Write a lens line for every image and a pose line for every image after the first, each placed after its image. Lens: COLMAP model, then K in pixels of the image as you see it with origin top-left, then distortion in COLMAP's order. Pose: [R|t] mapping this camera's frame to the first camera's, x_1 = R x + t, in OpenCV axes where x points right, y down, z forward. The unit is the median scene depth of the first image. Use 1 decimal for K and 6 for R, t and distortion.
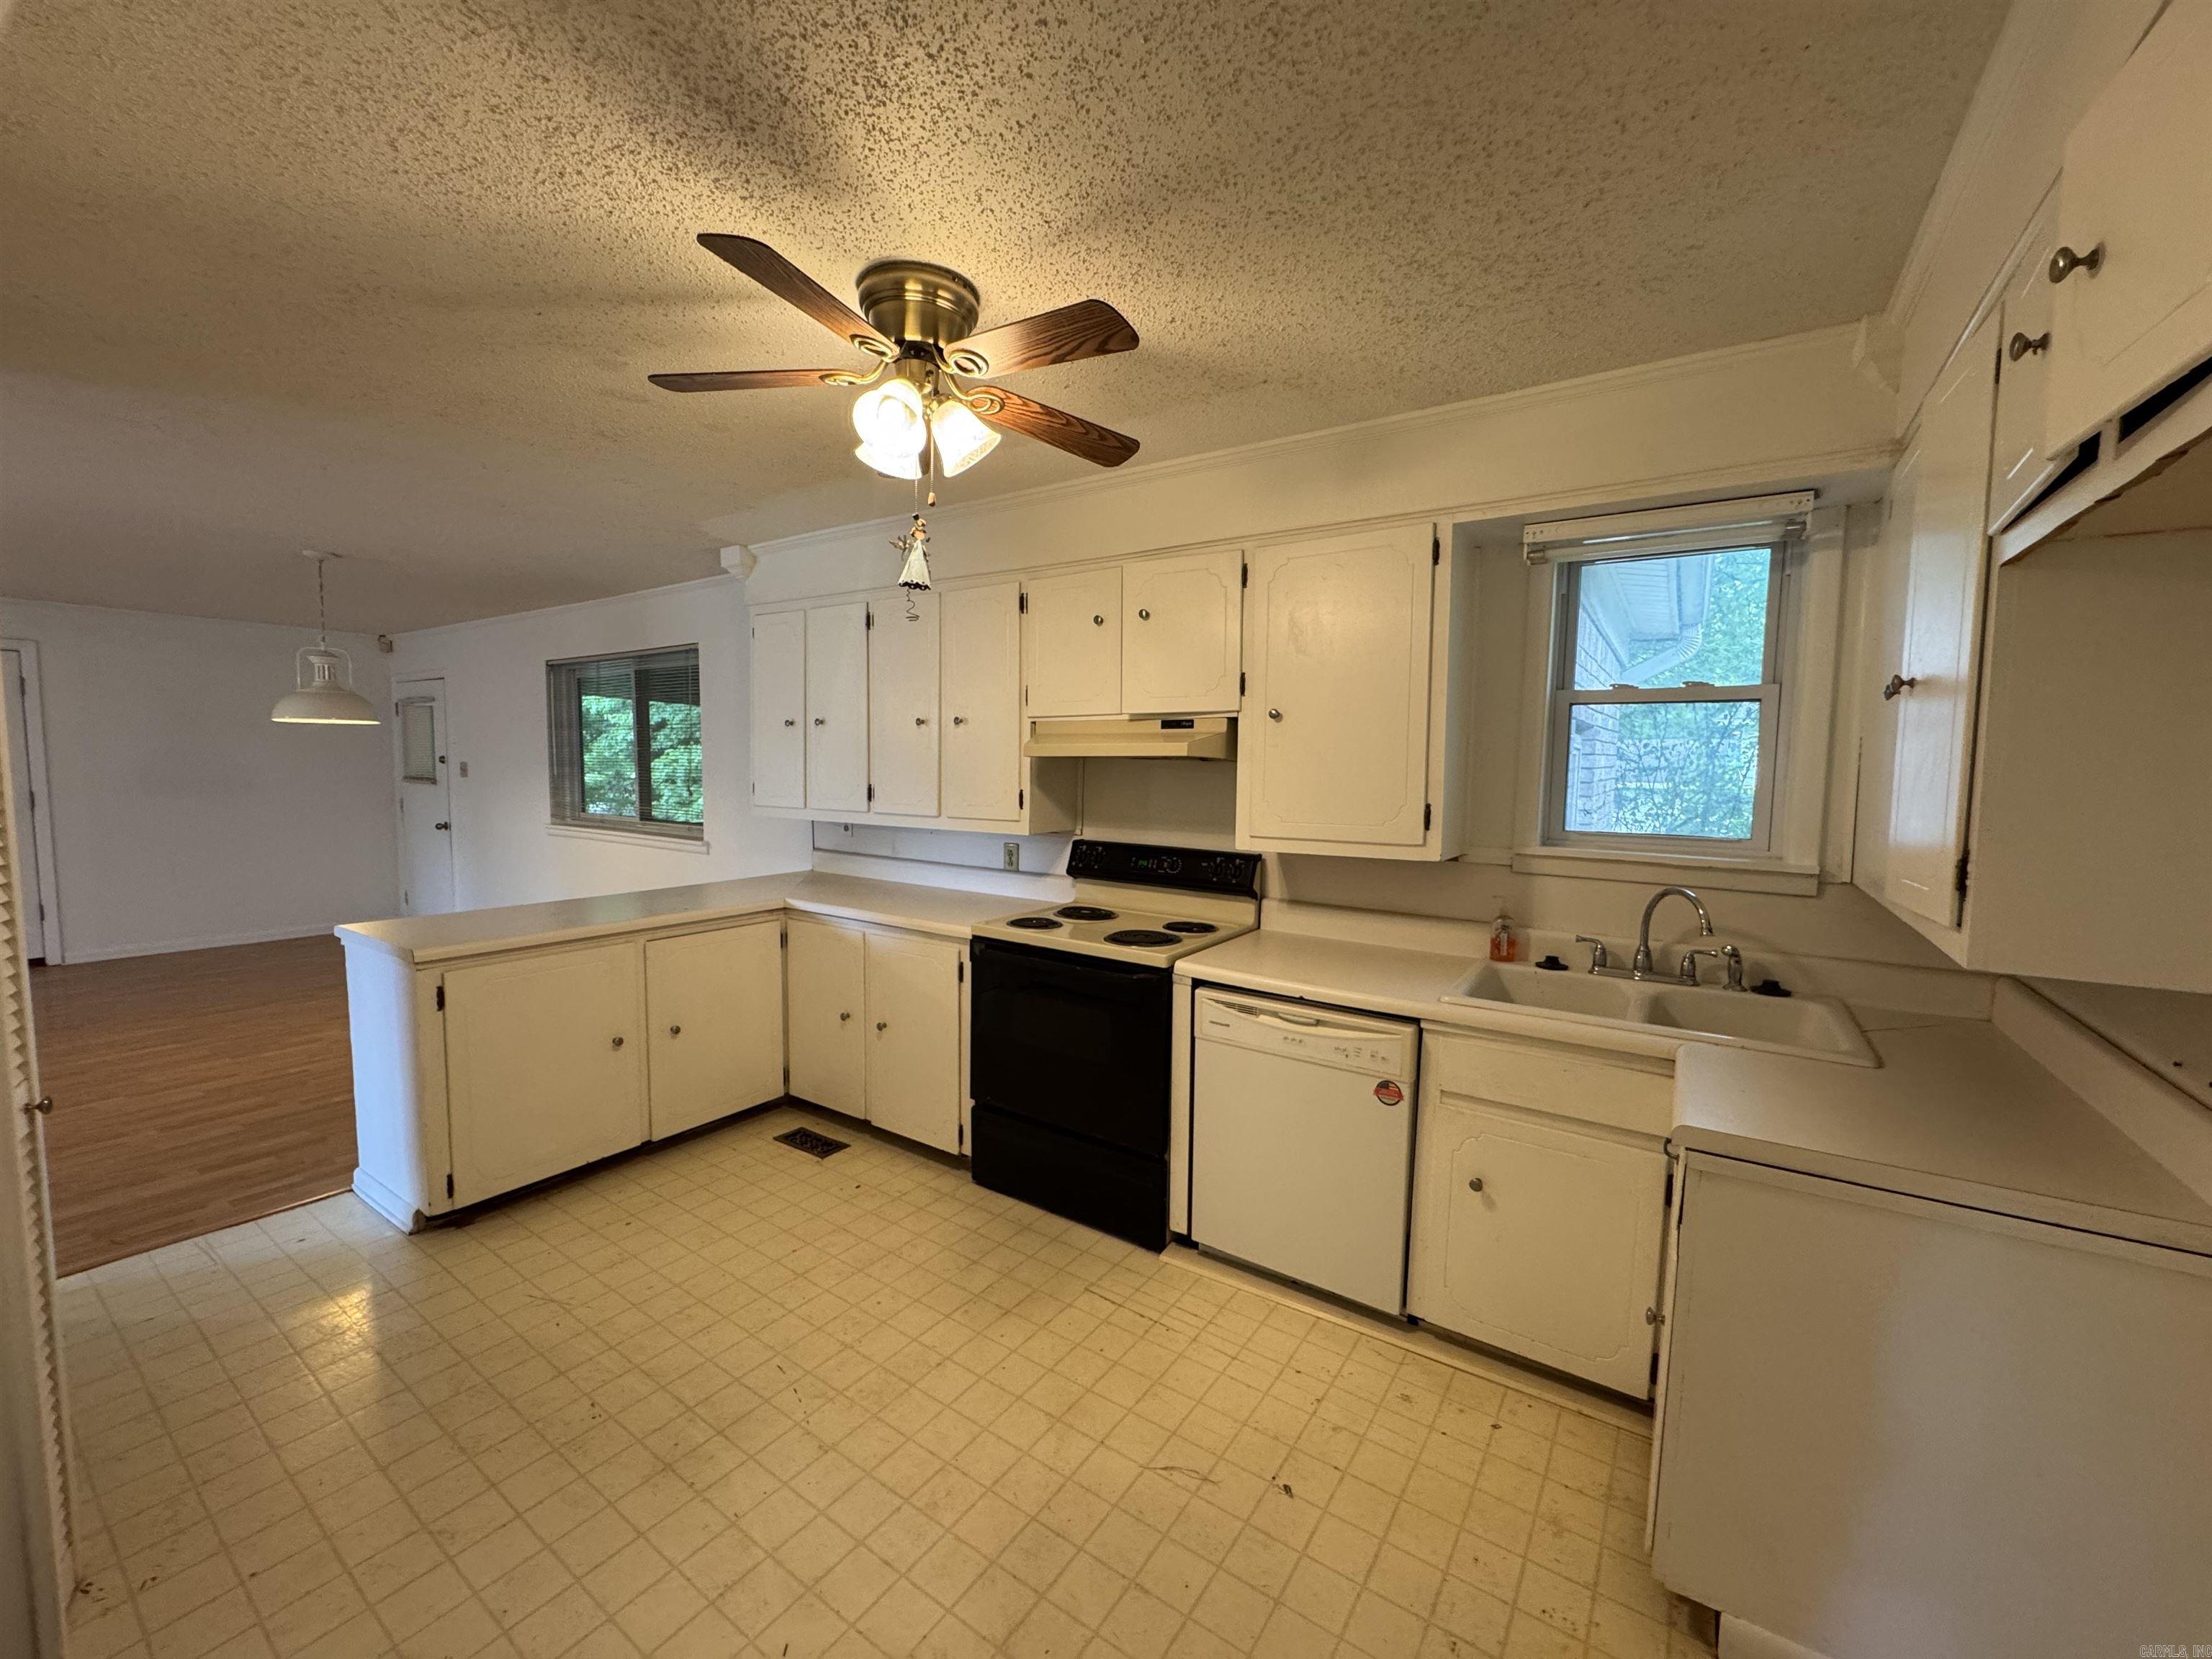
lens RADIAL K [[879.9, 0, 1104.6], [0, 879.9, 834.2], [0, 0, 1]] dist [-0.001151, -0.000198]
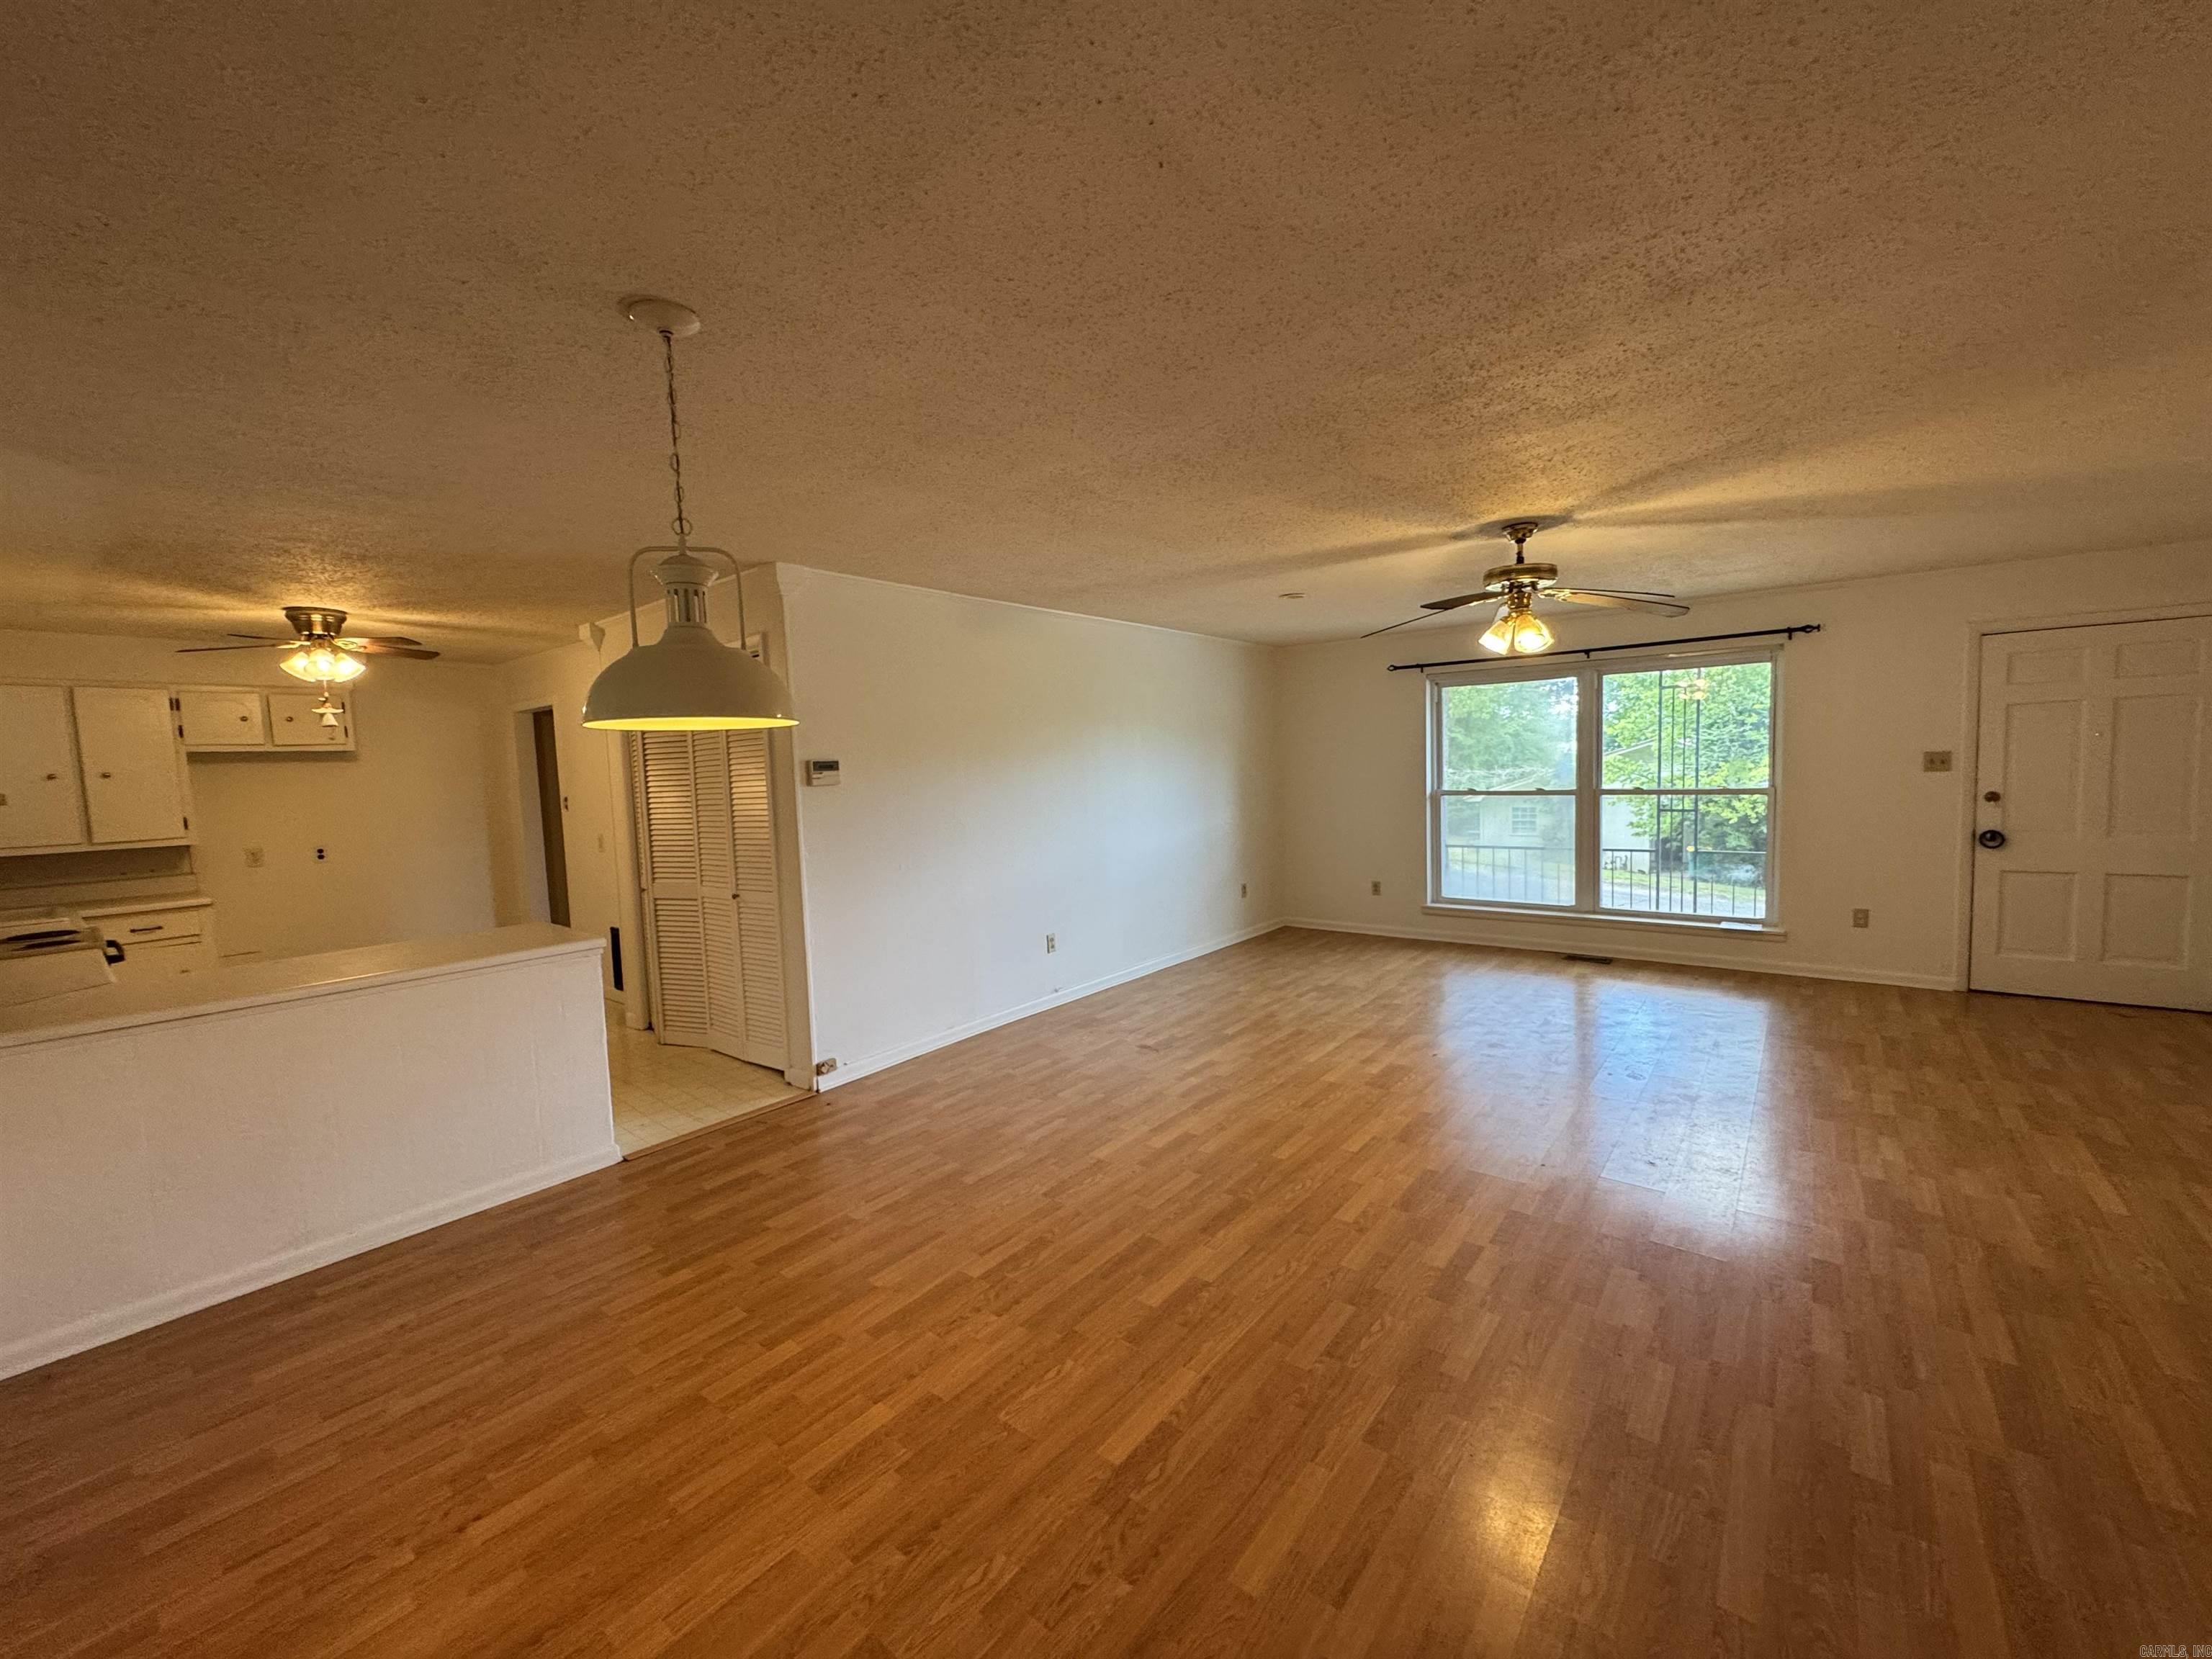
lens RADIAL K [[879.7, 0, 1104.7], [0, 879.7, 833.4], [0, 0, 1]] dist [-0.001004, -0.000226]
pose [[-0.995916, 0.010571, 0.089660, -1.837023], [0.025013, 0.986553, 0.161516, -0.231534], [-0.086747, 0.163100, -0.982789, 2.315366]]
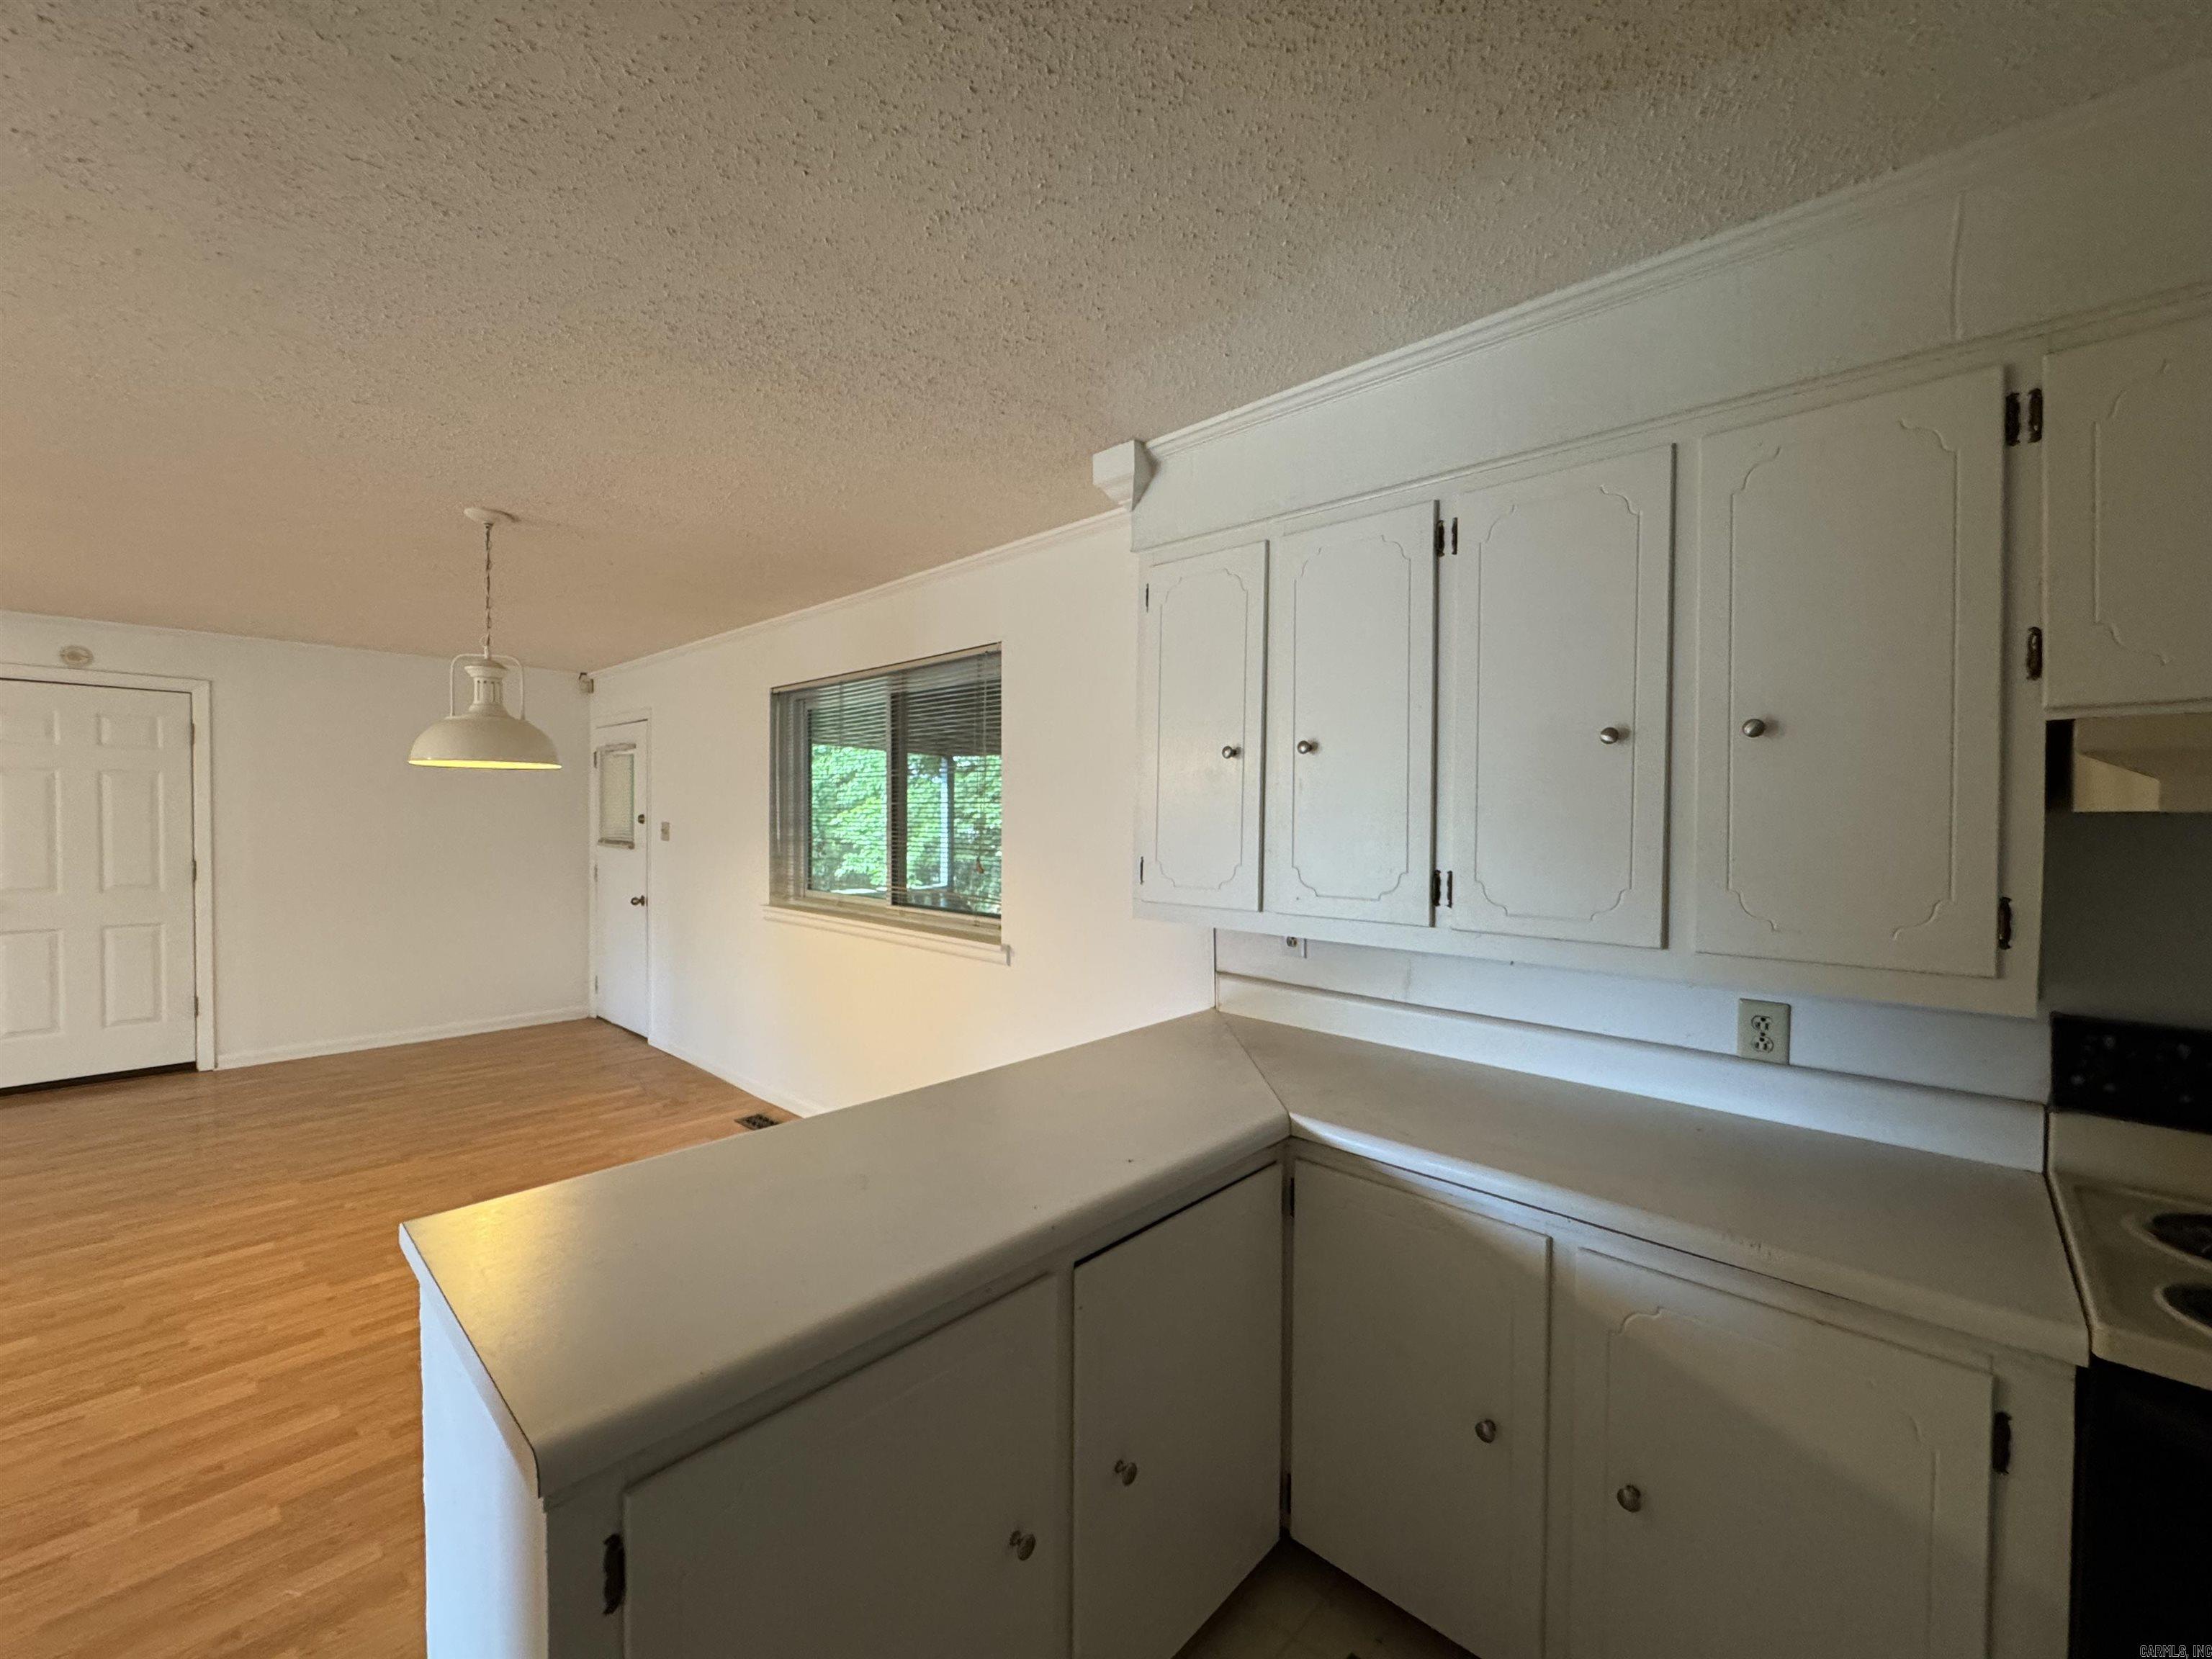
lens RADIAL K [[883.9, 0, 1106.7], [0, 883.9, 832.8], [0, 0, 1]] dist [-0.002121, -0.000108]
pose [[0.987490, -0.002692, -0.157661, -0.525830], [-0.007103, 0.998080, -0.061527, -0.065524], [0.157524, 0.061877, 0.985575, 0.693769]]
